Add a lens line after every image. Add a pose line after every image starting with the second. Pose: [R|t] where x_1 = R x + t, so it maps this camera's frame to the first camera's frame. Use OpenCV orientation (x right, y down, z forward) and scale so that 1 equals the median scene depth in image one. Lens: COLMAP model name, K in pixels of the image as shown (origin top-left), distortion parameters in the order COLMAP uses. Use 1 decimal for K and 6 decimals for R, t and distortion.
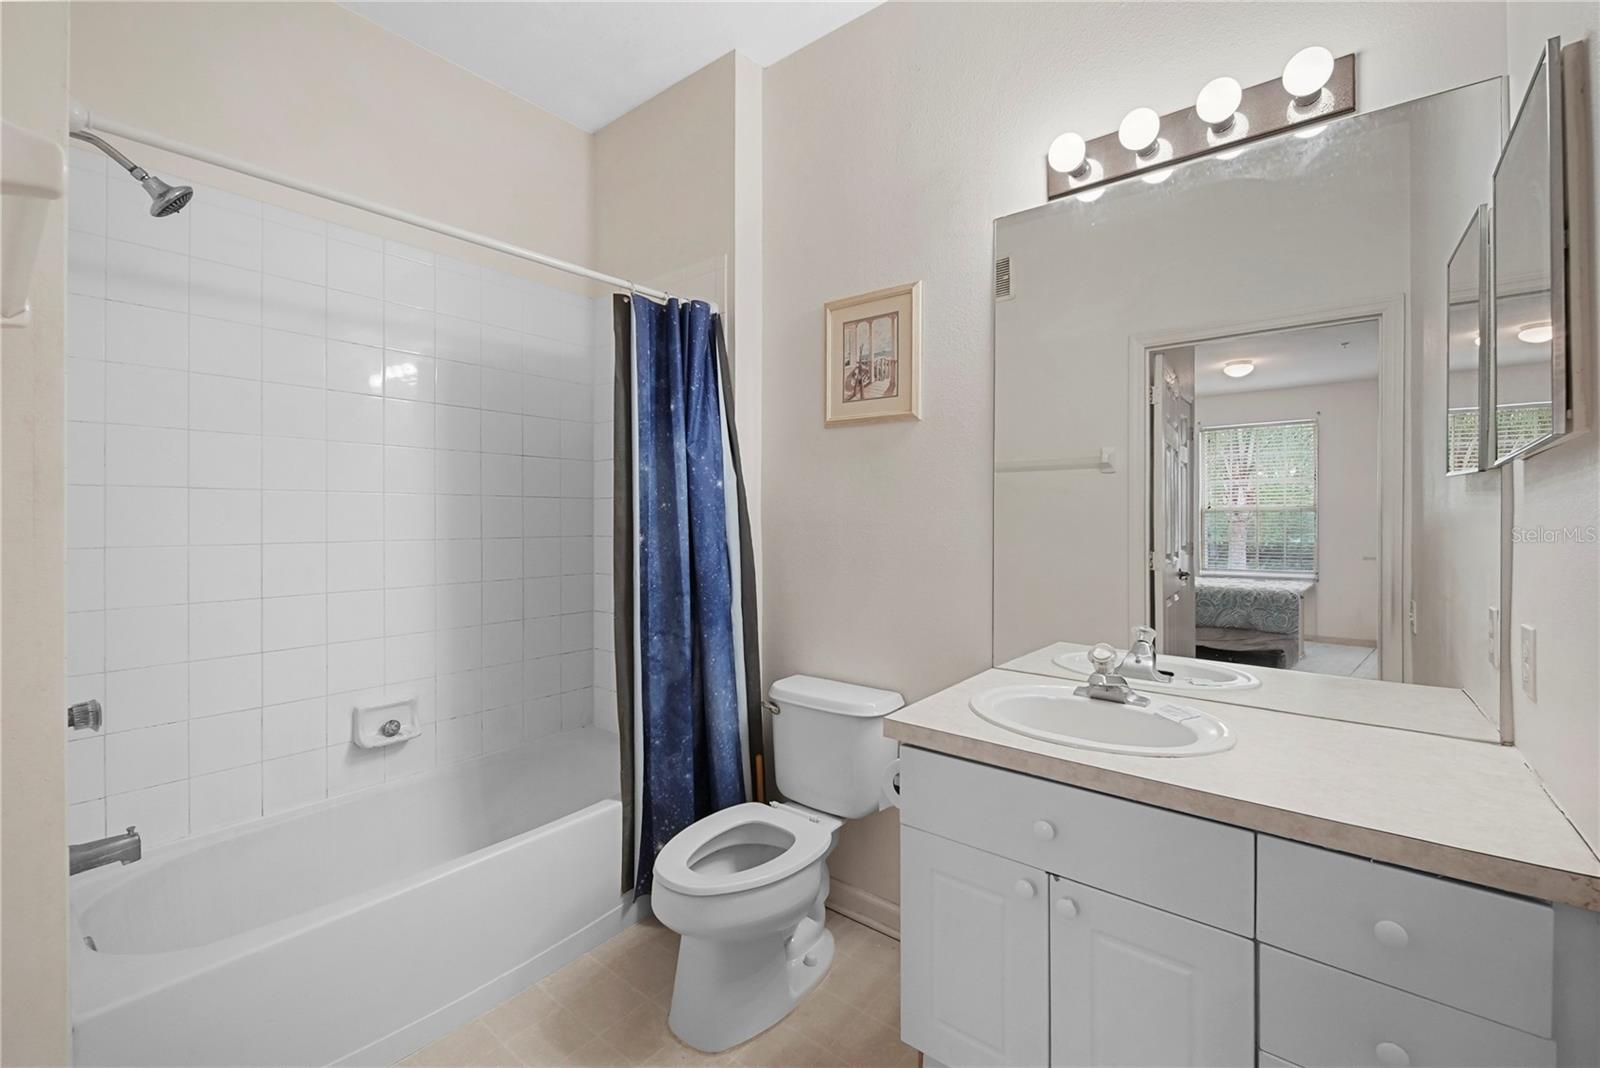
lens RADIAL K [[651.7, 0, 800.6], [0, 651.7, 523.0], [0, 0, 1]] dist [-0.000424, -0.001050]
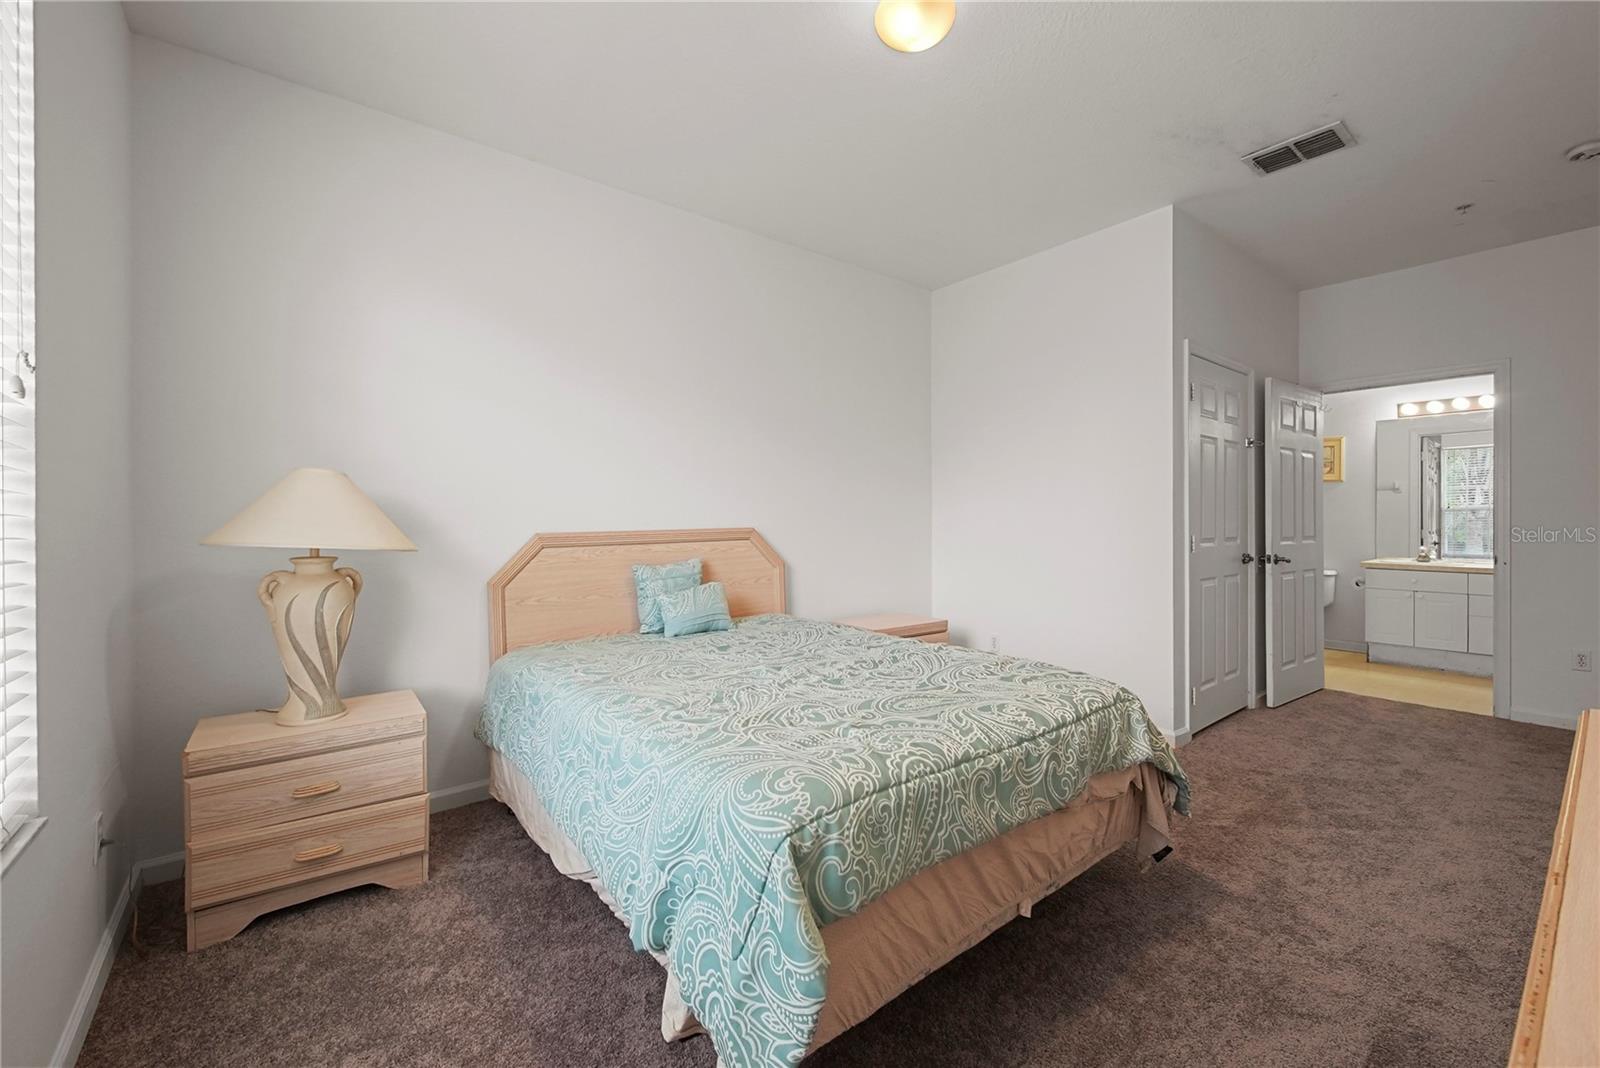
lens RADIAL K [[651.7, 0, 800.6], [0, 651.7, 523.0], [0, 0, 1]] dist [-0.000424, -0.001050]
pose [[0.977075, -0.010690, -0.212628, -0.306670], [0.008579, 0.999904, -0.010851, 0.008622], [0.212724, 0.008778, 0.977073, -0.465103]]
